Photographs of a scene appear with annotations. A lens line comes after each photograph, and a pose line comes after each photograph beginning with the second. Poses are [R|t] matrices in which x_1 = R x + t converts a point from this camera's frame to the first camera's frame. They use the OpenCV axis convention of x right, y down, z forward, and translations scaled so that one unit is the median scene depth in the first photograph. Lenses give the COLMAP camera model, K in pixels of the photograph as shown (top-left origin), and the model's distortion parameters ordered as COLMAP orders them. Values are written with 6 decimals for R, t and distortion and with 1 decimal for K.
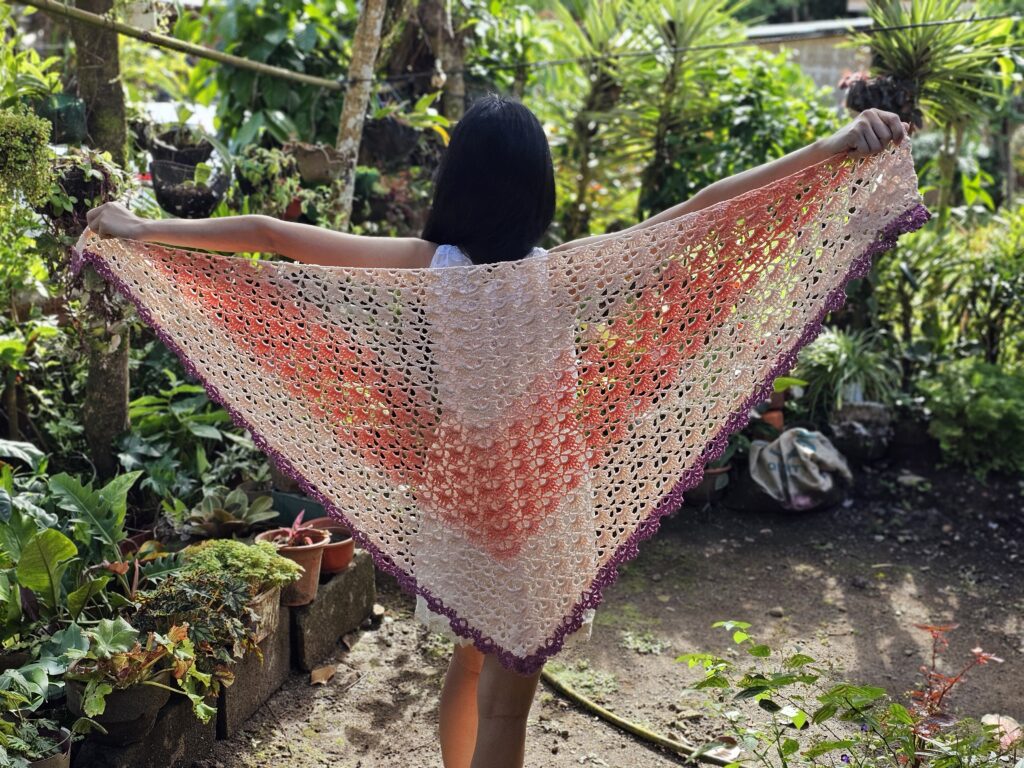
lens RADIAL K [[1382.4, 0, 511.2], [0, 1382.4, 357.4], [0, 0, 1]] dist [0.103577, -0.268708]
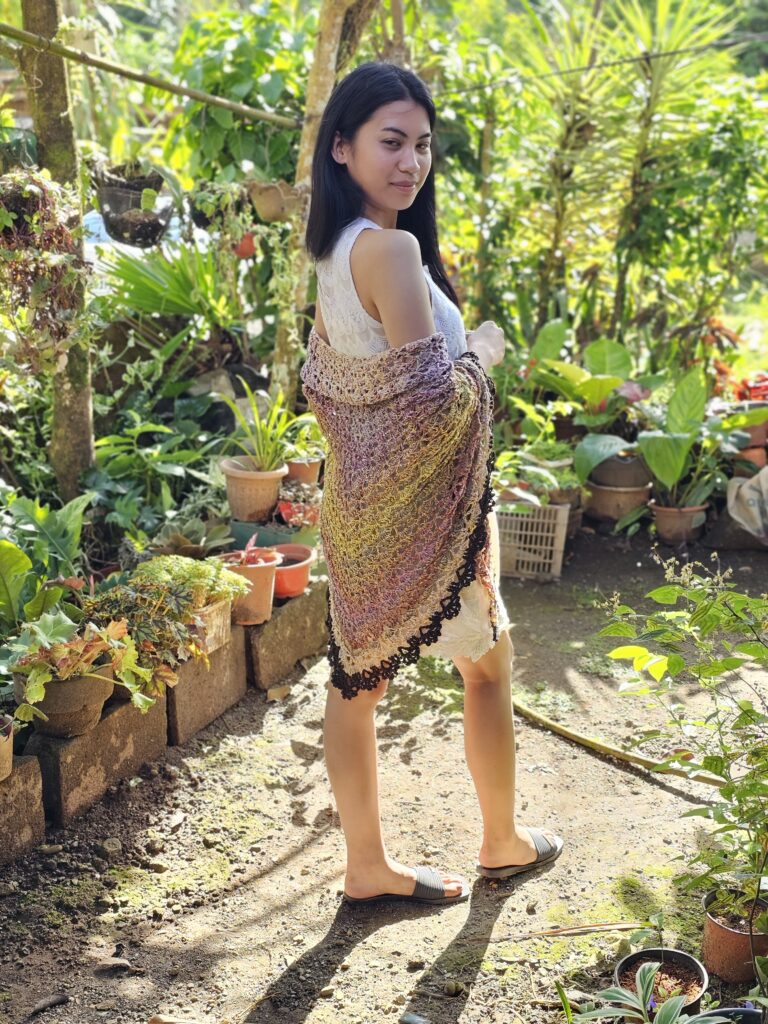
lens RADIAL K [[1384.2, 0, 387.9], [0, 1384.2, 531.7], [0, 0, 1]] dist [0.140501, -0.425328]
pose [[0.993068, -0.019262, -0.115953, 0.054961], [0.022909, 0.999281, 0.030202, 0.071175], [0.115287, -0.032649, 0.992795, 0.007945]]
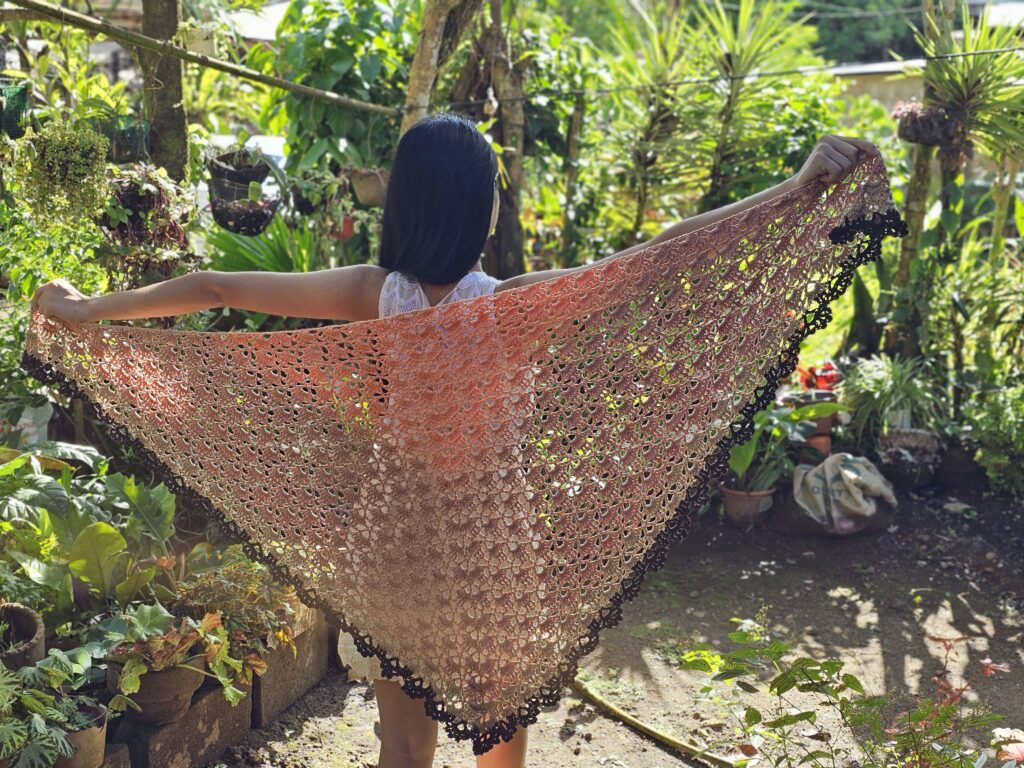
lens RADIAL K [[1394.0, 0, 525.4], [0, 1394.0, 371.1], [0, 0, 1]] dist [0.117028, -0.349157]
pose [[0.997945, 0.017169, -0.061735, 0.042846], [-0.018496, 0.999609, -0.020987, 0.019111], [0.061350, 0.022086, 0.997872, -0.036939]]
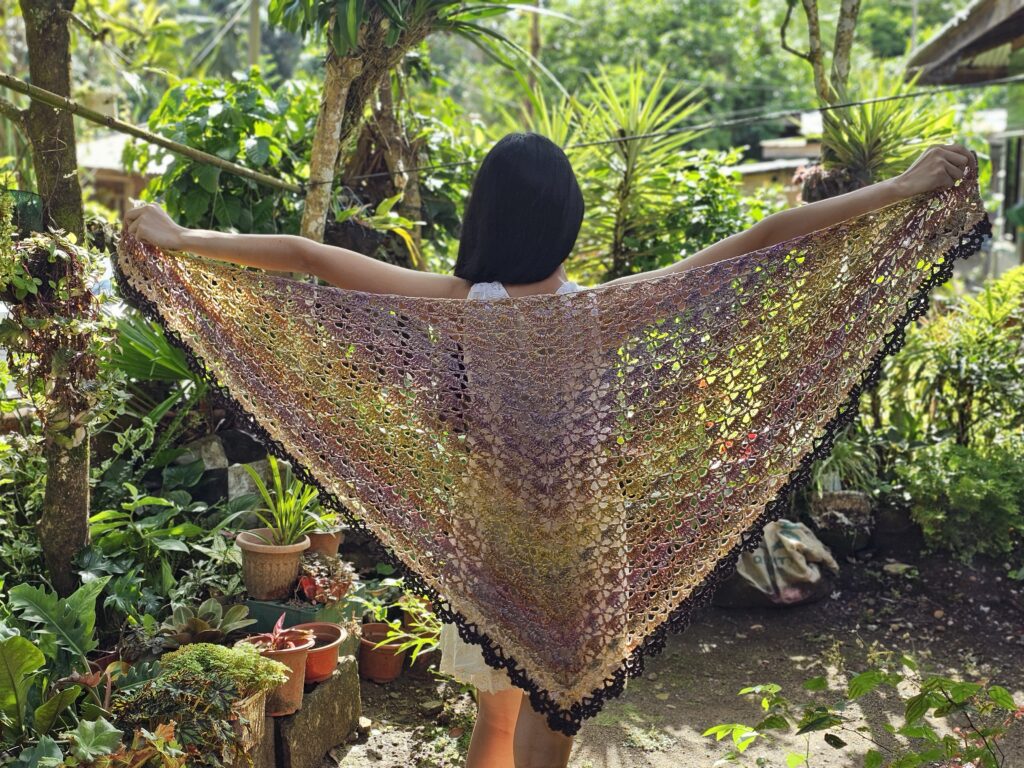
lens RADIAL K [[1371.0, 0, 523.6], [0, 1371.0, 375.4], [0, 0, 1]] dist [0.163751, -0.523799]
pose [[0.996815, -0.044527, 0.066166, -0.038156], [0.051784, 0.992318, -0.112358, 0.056355], [-0.060655, 0.115427, 0.991462, 0.038611]]
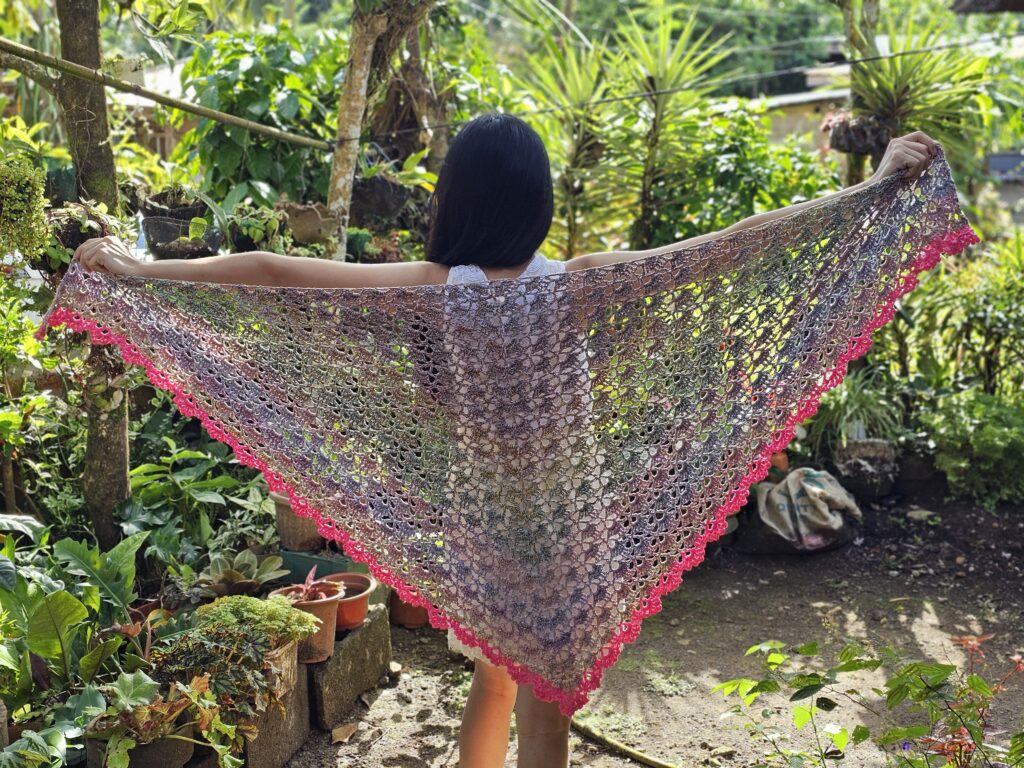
lens RADIAL K [[1379.9, 0, 520.3], [0, 1379.9, 380.5], [0, 0, 1]] dist [0.137109, -0.429147]
pose [[0.998252, -0.052452, 0.027230, -0.022673], [0.053948, 0.996889, -0.057459, 0.039085], [-0.024131, 0.058828, 0.997976, 0.011370]]
